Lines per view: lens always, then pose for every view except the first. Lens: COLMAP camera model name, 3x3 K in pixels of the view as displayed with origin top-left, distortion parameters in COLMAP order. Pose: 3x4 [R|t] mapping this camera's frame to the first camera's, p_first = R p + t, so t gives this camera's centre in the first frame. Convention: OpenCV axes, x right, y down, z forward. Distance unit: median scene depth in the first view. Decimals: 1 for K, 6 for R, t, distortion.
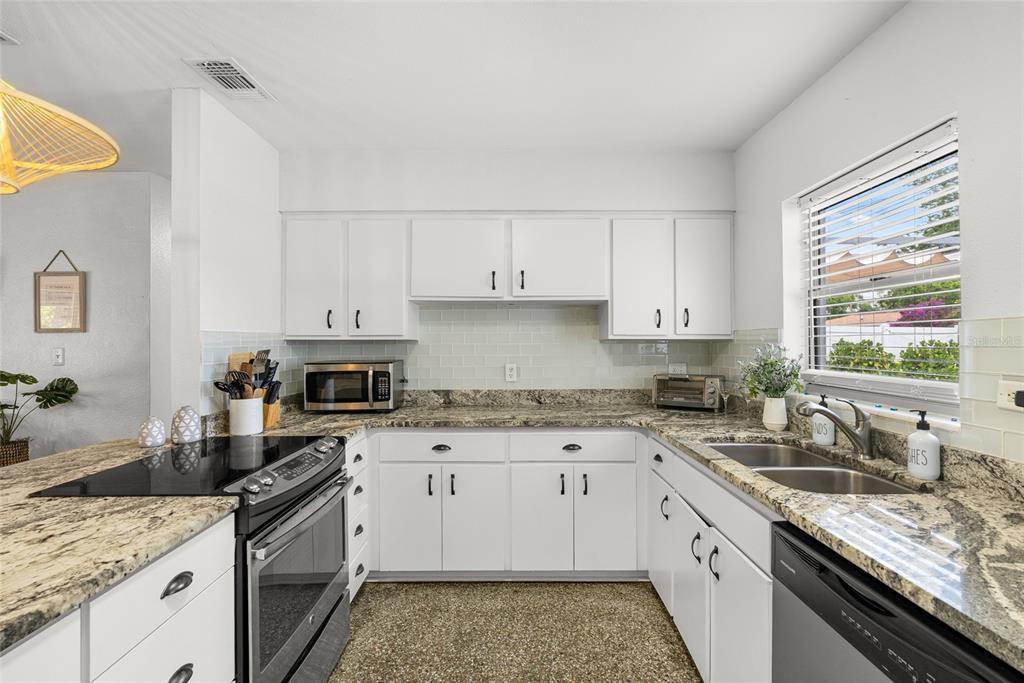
lens RADIAL K [[463.6, 0, 514.8], [0, 463.6, 336.7], [0, 0, 1]] dist [-0.005683, 0.001714]
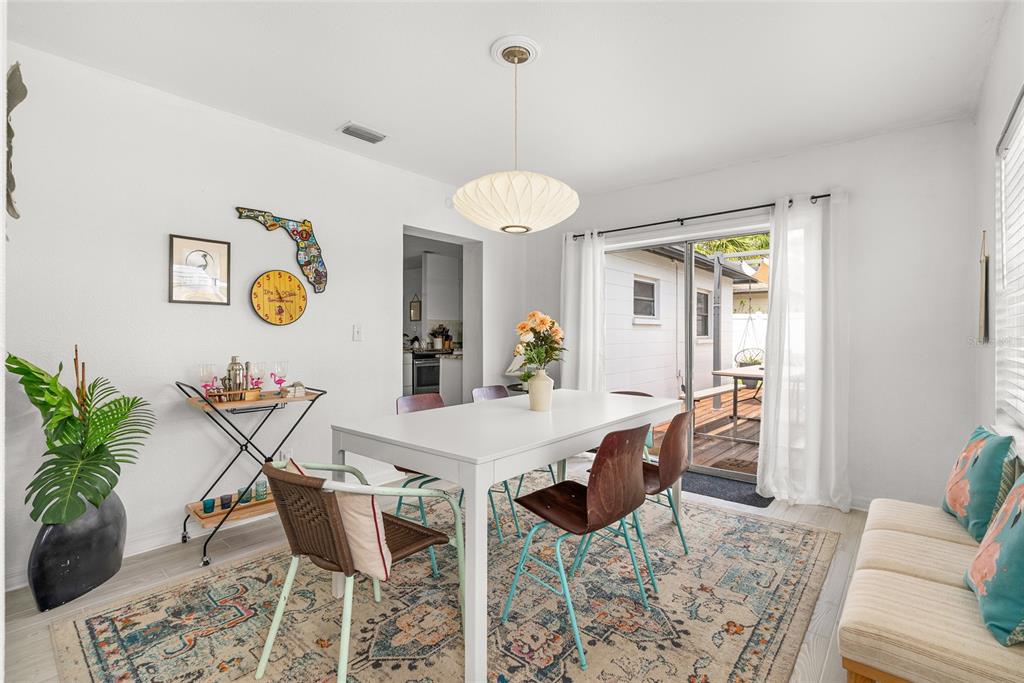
lens RADIAL K [[463.6, 0, 511.6], [0, 463.6, 336.5], [0, 0, 1]] dist [-0.005683, 0.001714]
pose [[0.756649, 0.008999, -0.653759, 1.716366], [0.004873, 0.999800, 0.019403, 0.041435], [0.653803, -0.017867, 0.756454, -1.037242]]
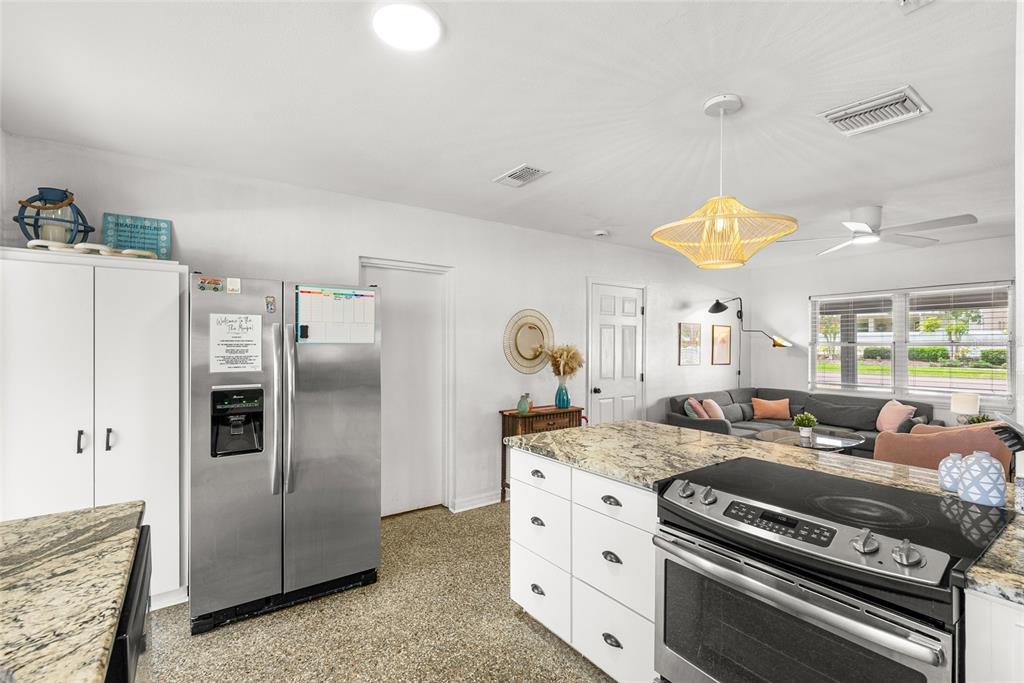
lens RADIAL K [[463.6, 0, 510.6], [0, 463.6, 342.5], [0, 0, 1]] dist [-0.005683, 0.001714]
pose [[-0.817052, 0.005066, -0.576541, 0.214541], [0.010817, 0.999920, -0.006542, -0.015344], [0.576462, -0.011582, -0.817042, 0.855129]]
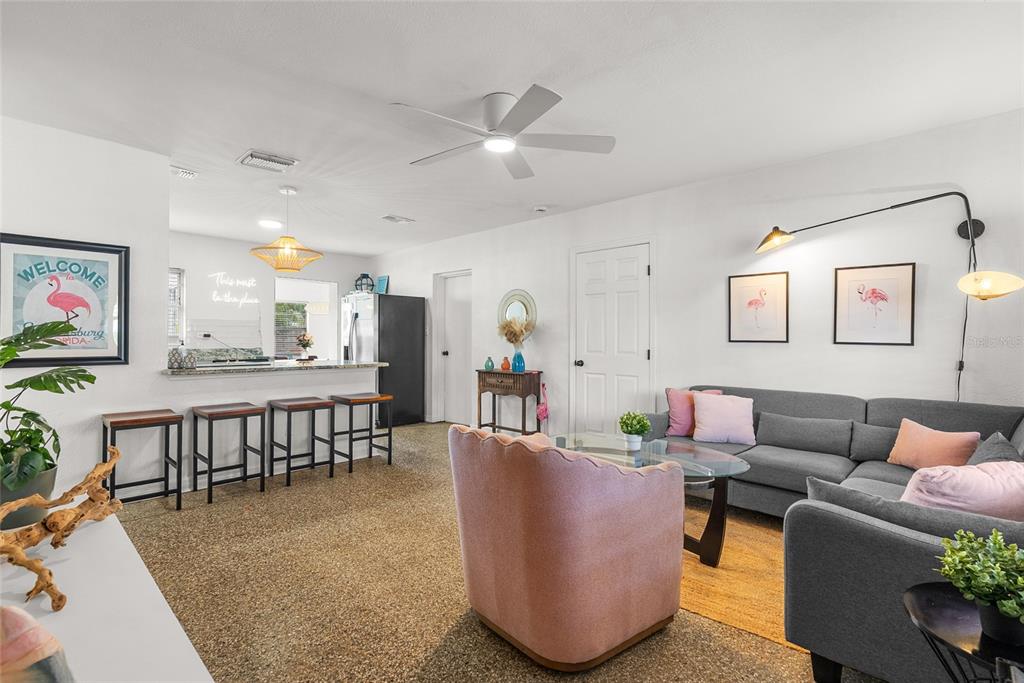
lens RADIAL K [[463.6, 0, 513.5], [0, 463.6, 339.9], [0, 0, 1]] dist [-0.005683, 0.001714]
pose [[-0.725480, 0.003704, 0.688233, -2.110750], [-0.005055, 0.999930, -0.010710, 0.094185], [-0.688225, -0.011249, -0.725410, 1.017571]]
